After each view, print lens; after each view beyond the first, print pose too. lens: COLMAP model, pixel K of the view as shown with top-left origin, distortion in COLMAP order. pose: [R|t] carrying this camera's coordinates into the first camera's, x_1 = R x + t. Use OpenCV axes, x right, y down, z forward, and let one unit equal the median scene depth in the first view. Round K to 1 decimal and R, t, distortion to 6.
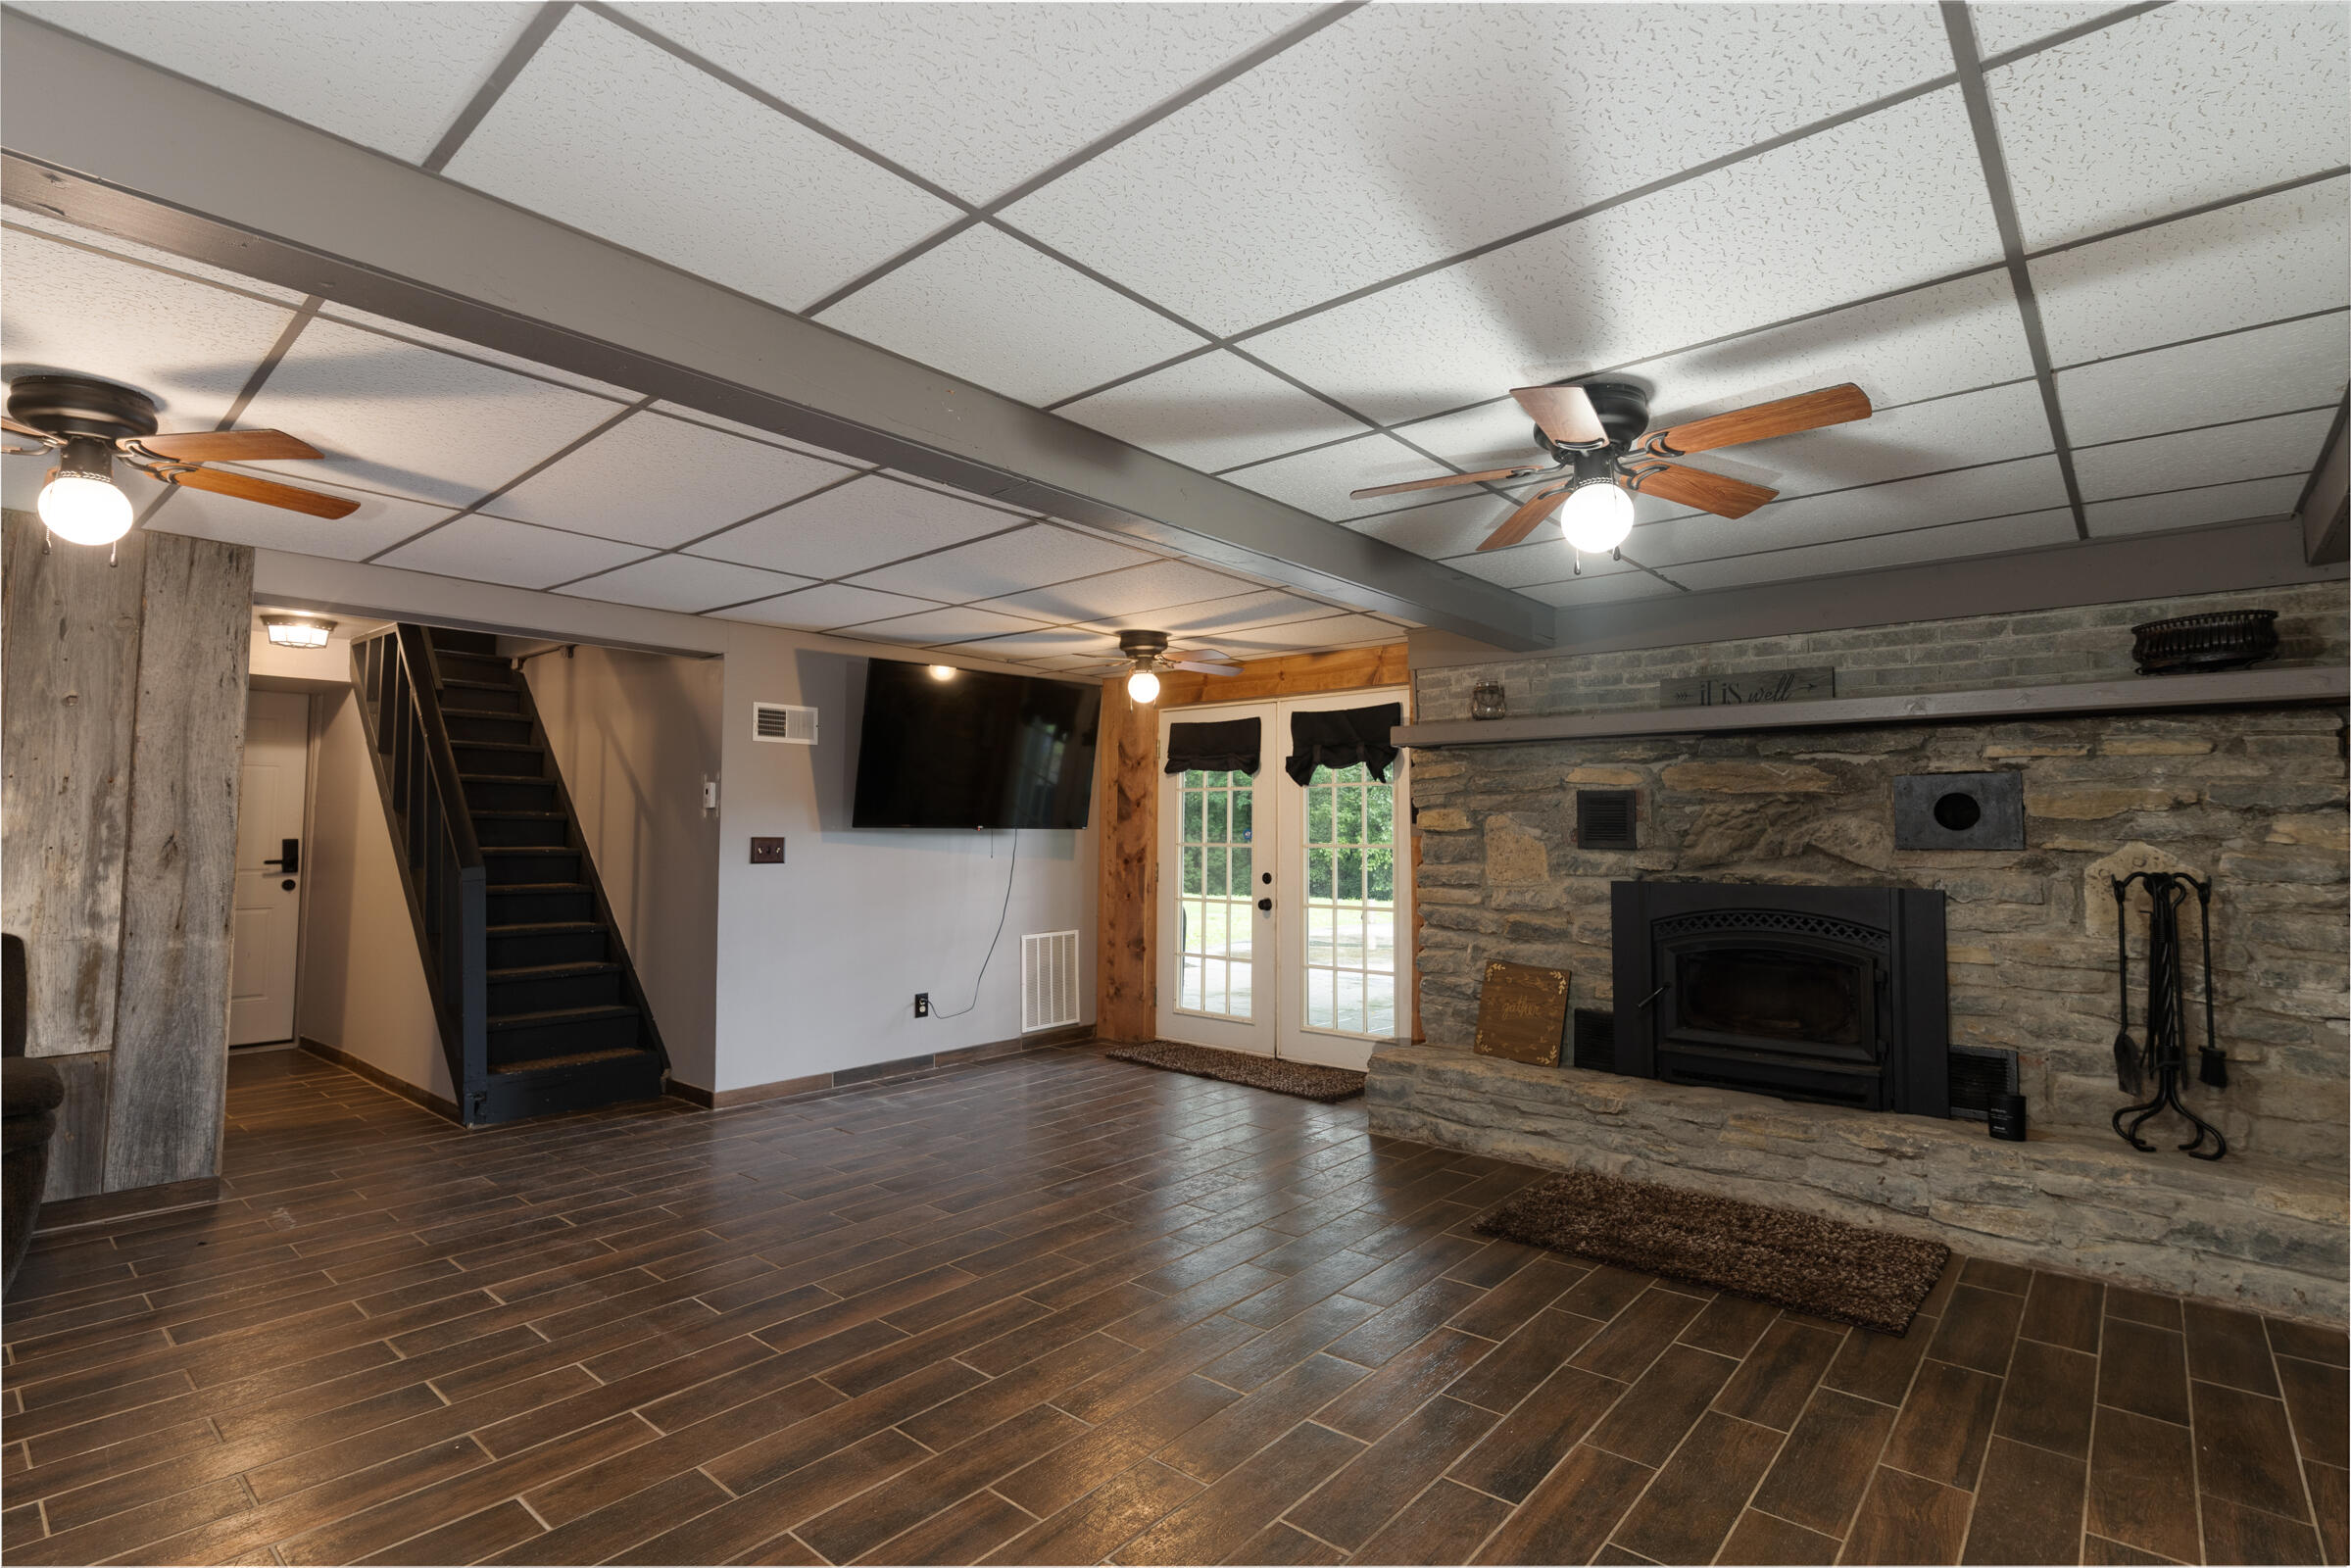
lens RADIAL K [[1104.0, 0, 1183.3], [0, 1104.0, 769.7], [0, 0, 1]] dist [-0.001756, -0.000114]
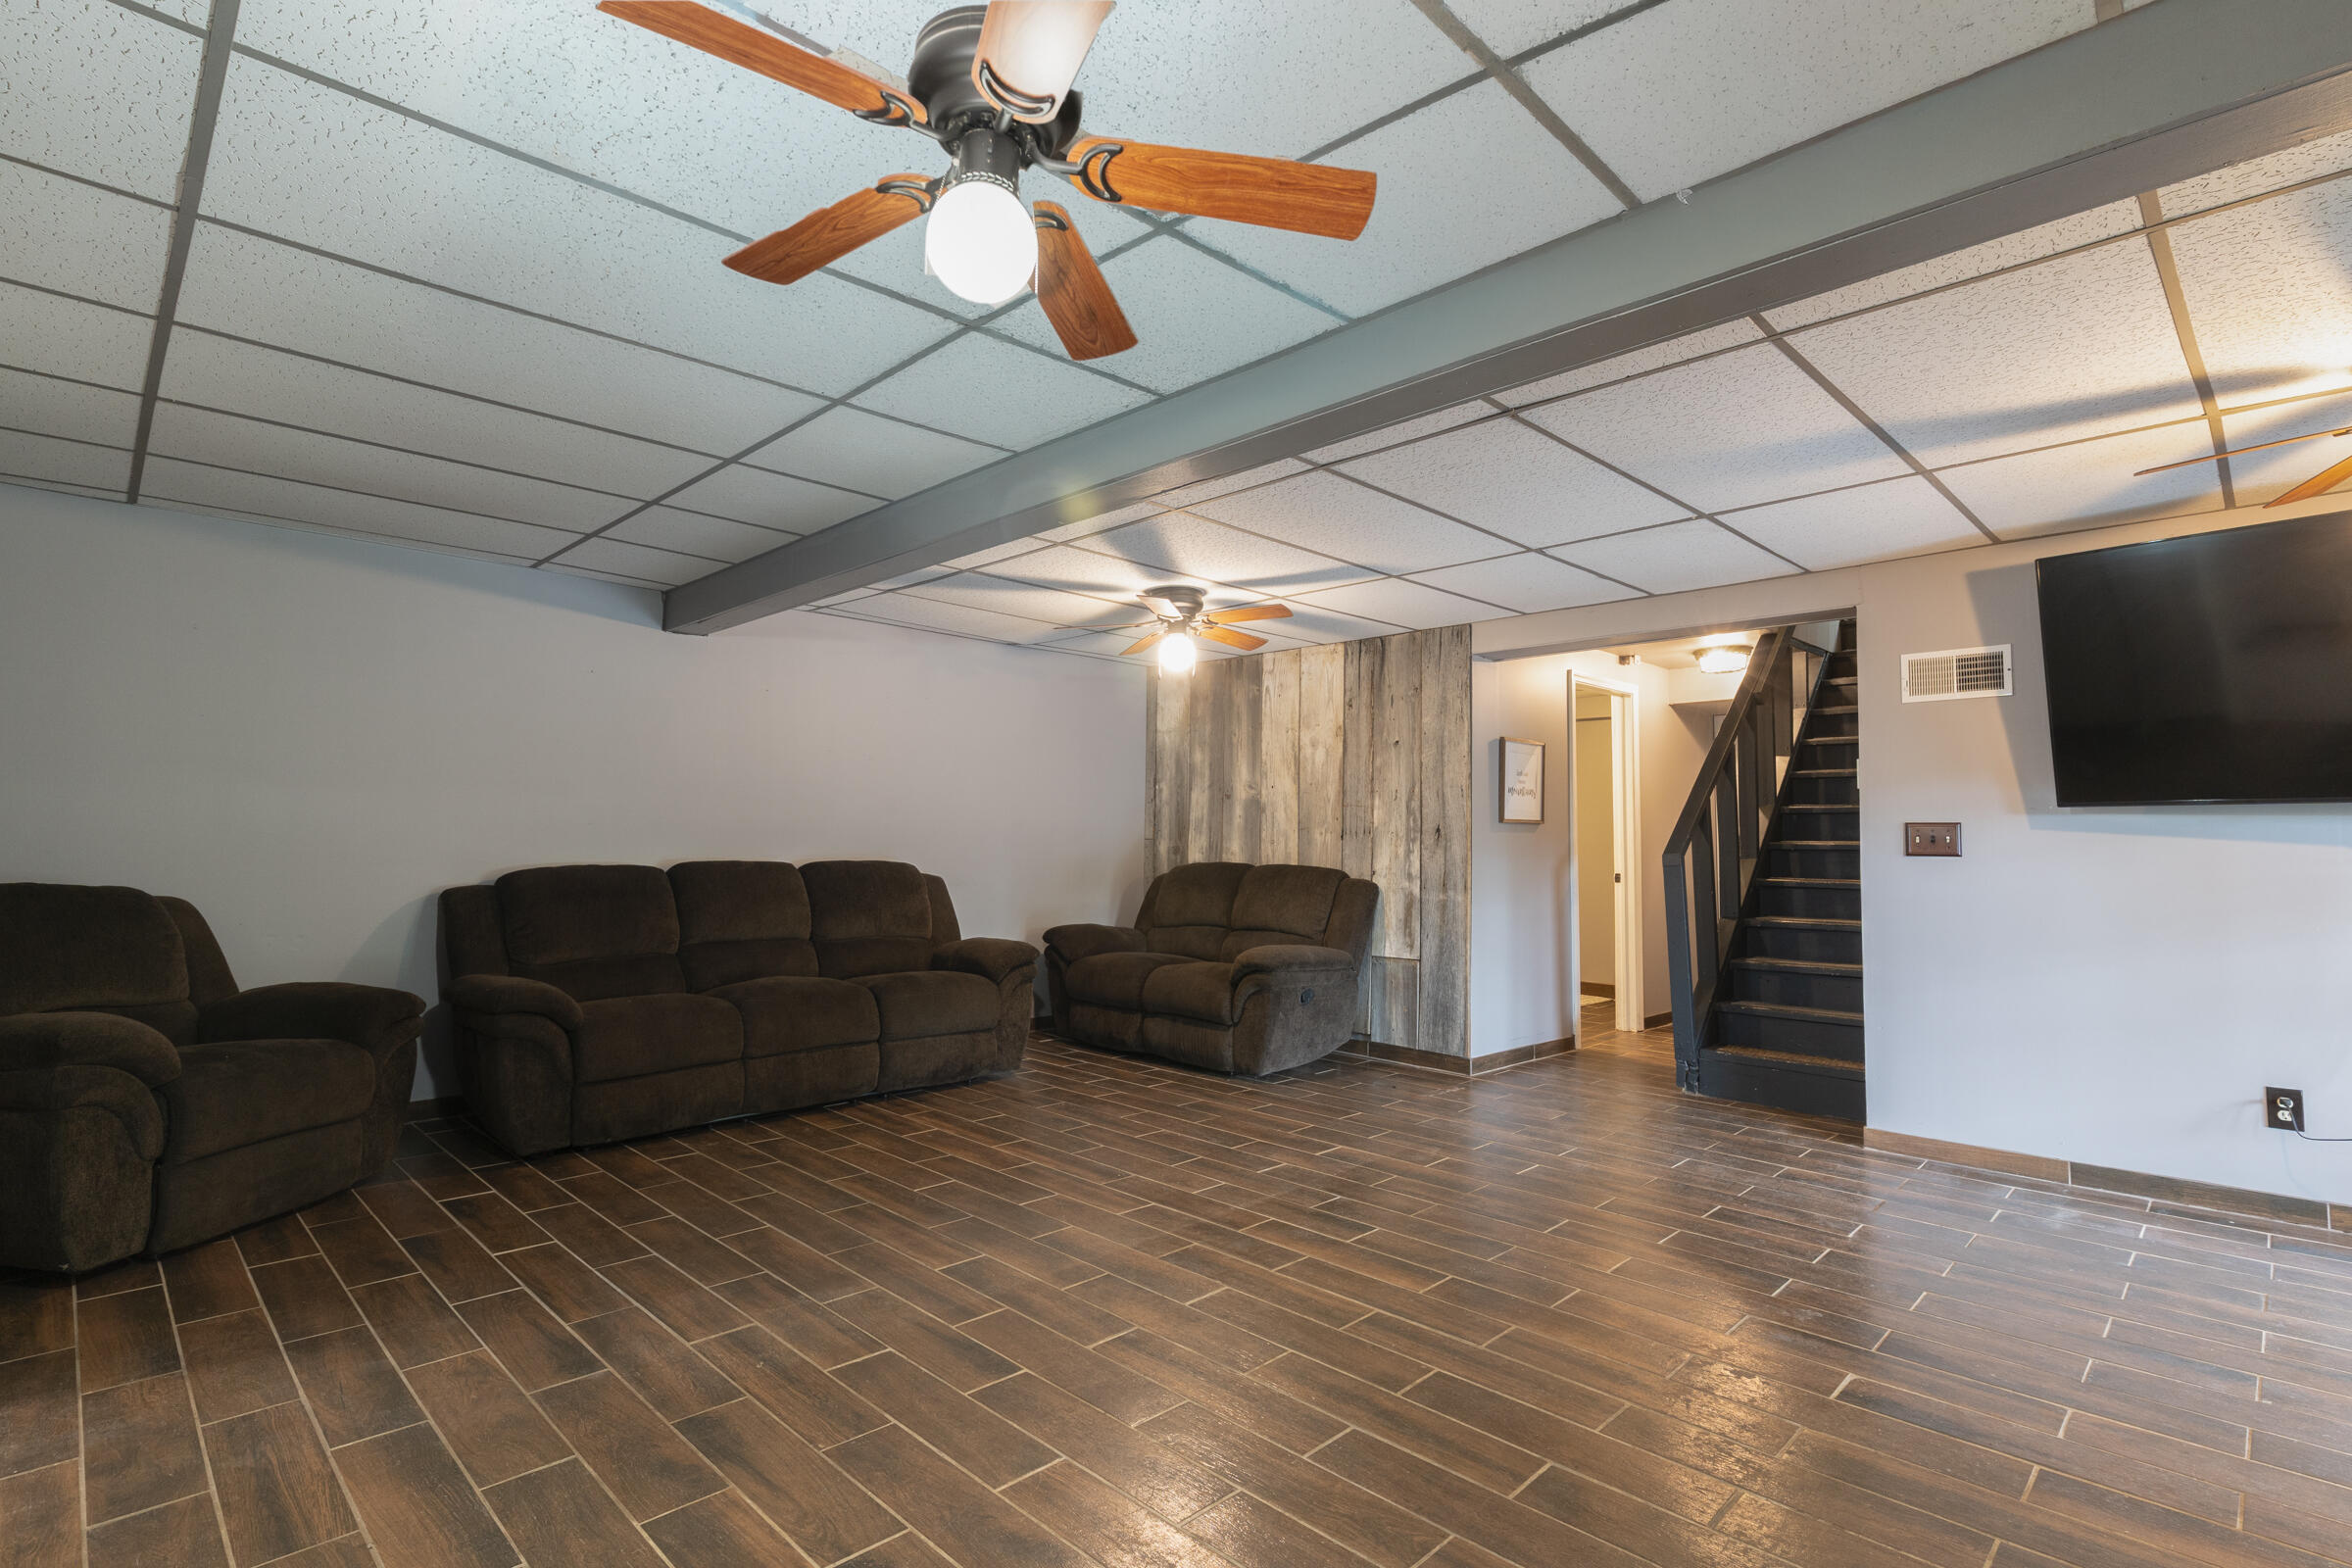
lens RADIAL K [[1104.4, 0, 1183.8], [0, 1104.4, 769.7], [0, 0, 1]] dist [-0.001756, -0.000114]
pose [[-0.062726, -0.072461, -0.995397, 0.650094], [0.047400, 0.996019, -0.075493, 0.085316], [0.996905, -0.051917, -0.059042, 0.770039]]
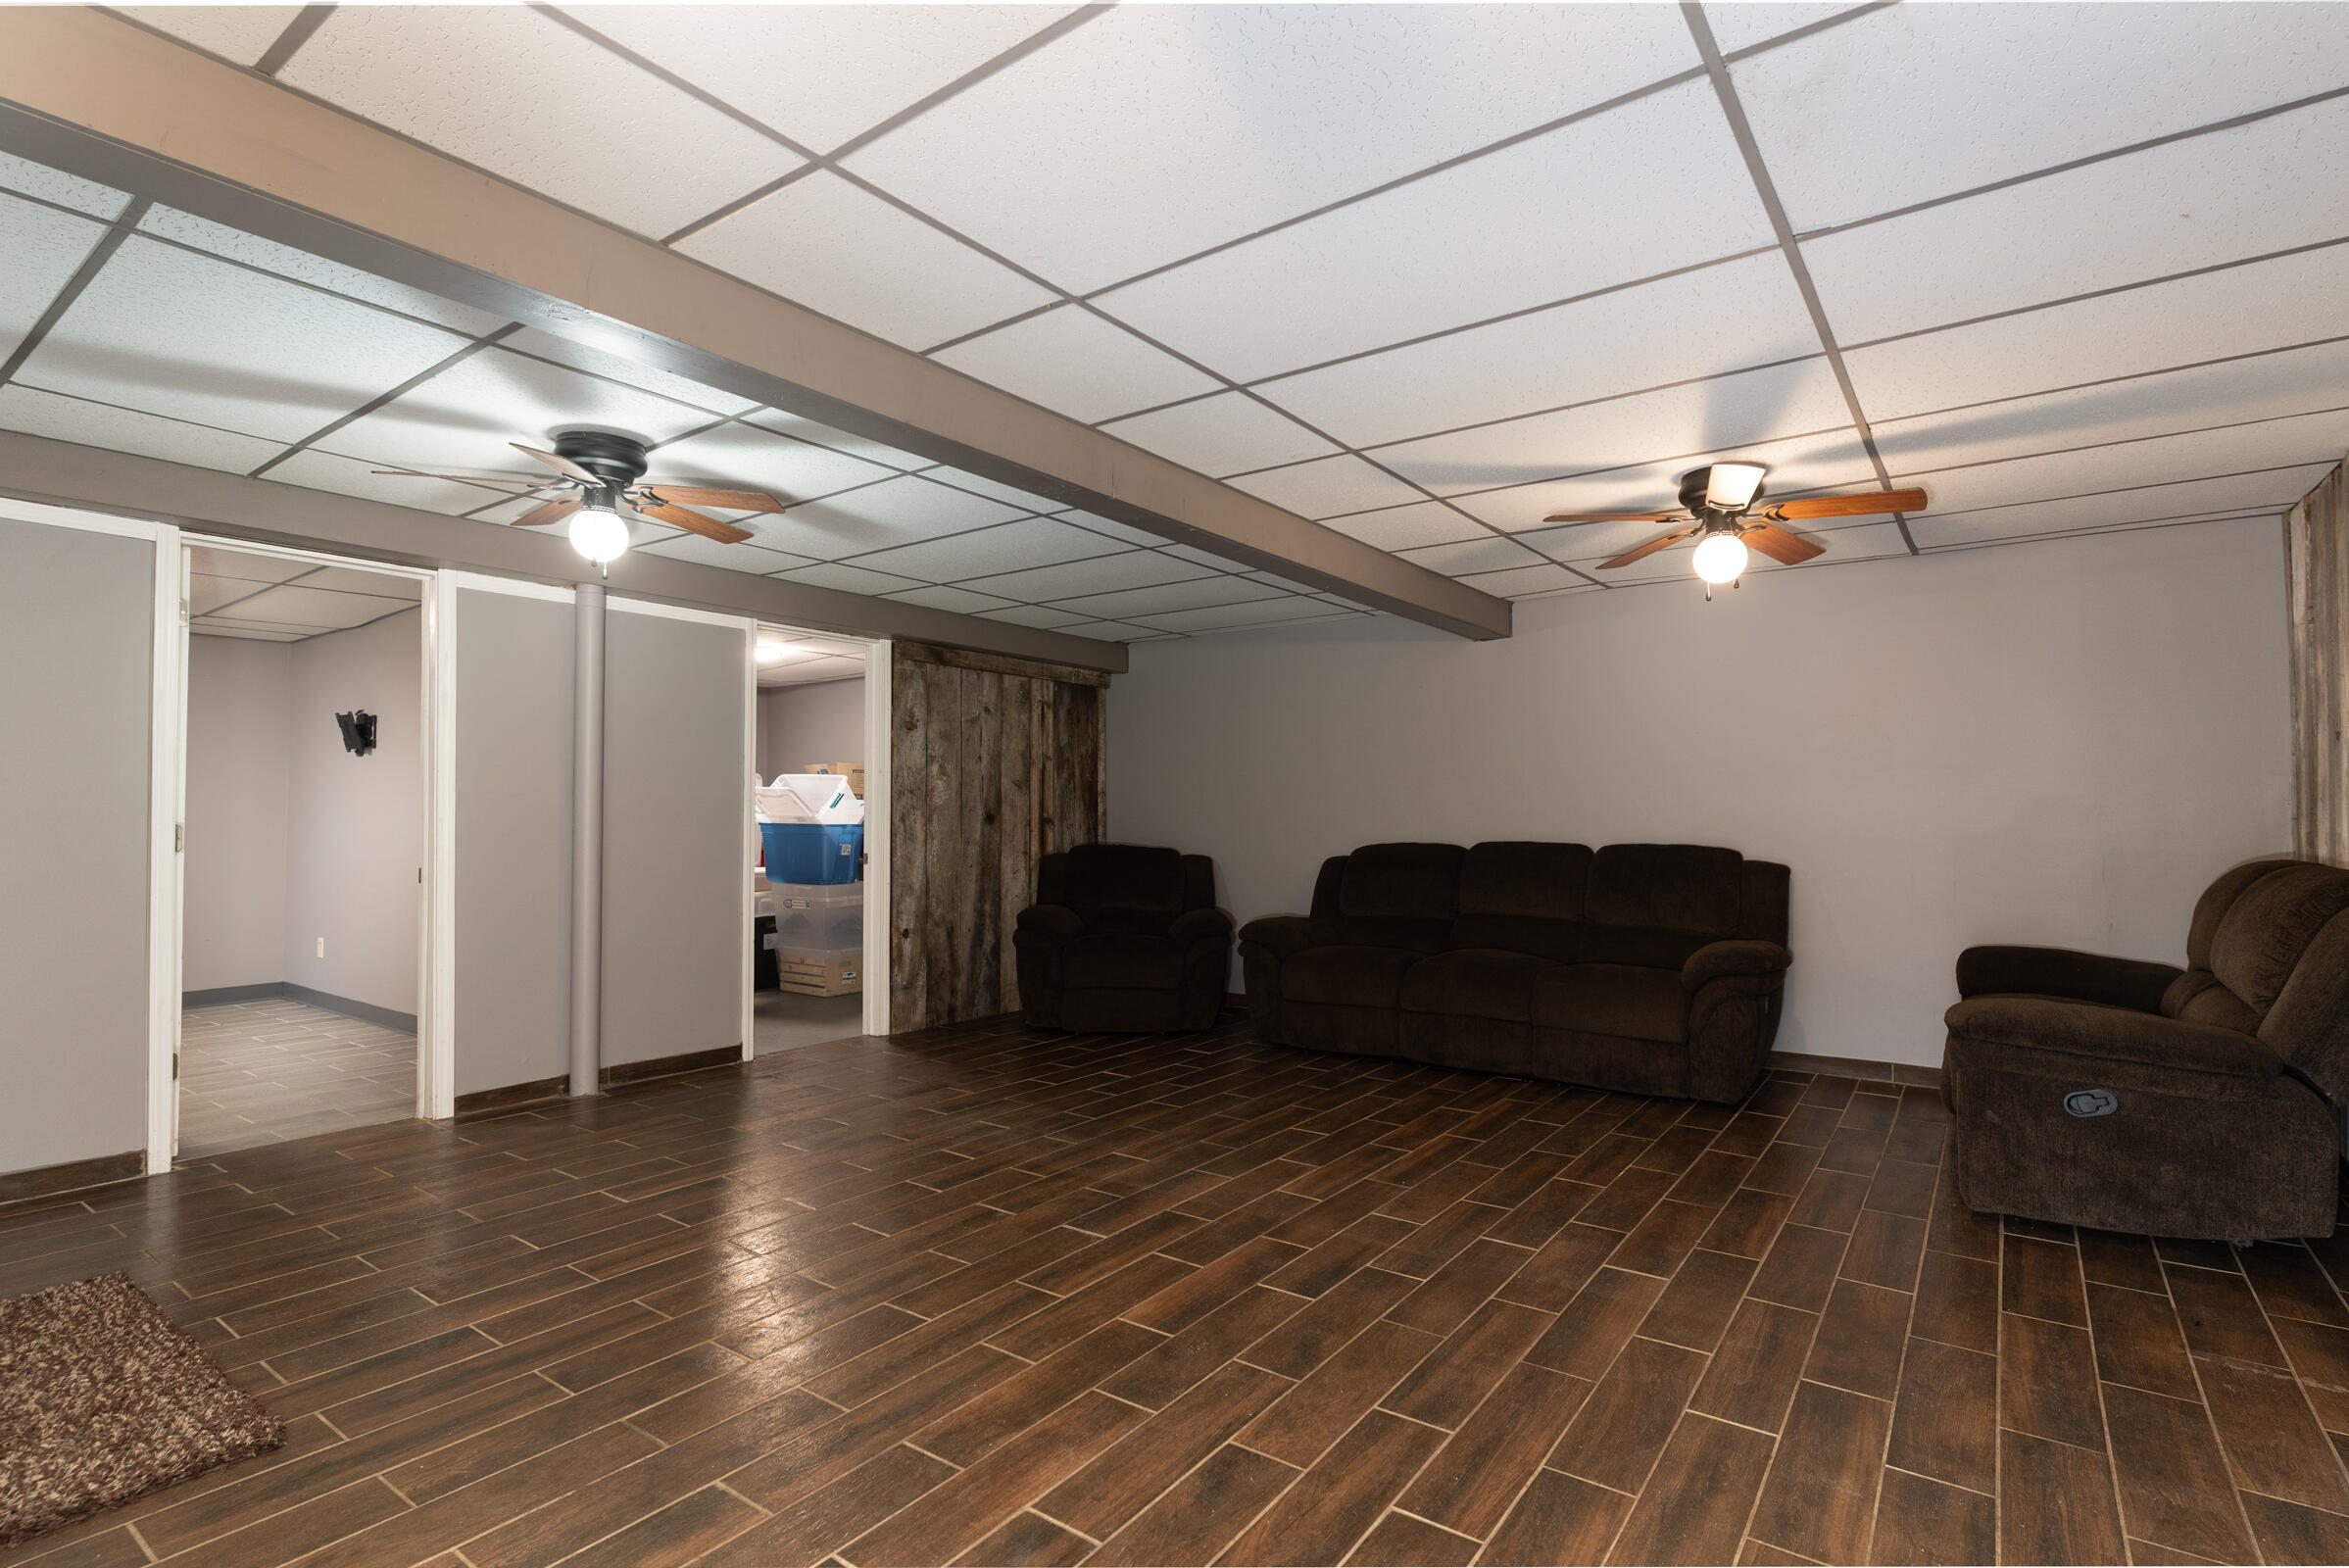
lens RADIAL K [[1142.9, 0, 1215.5], [0, 1142.9, 820.6], [0, 0, 1]] dist [-0.000574, -0.000026]
pose [[-0.994311, -0.008327, -0.106188, -0.142097], [-0.002278, 0.998374, -0.056961, 0.128929], [0.106490, -0.056395, -0.992713, 1.610247]]
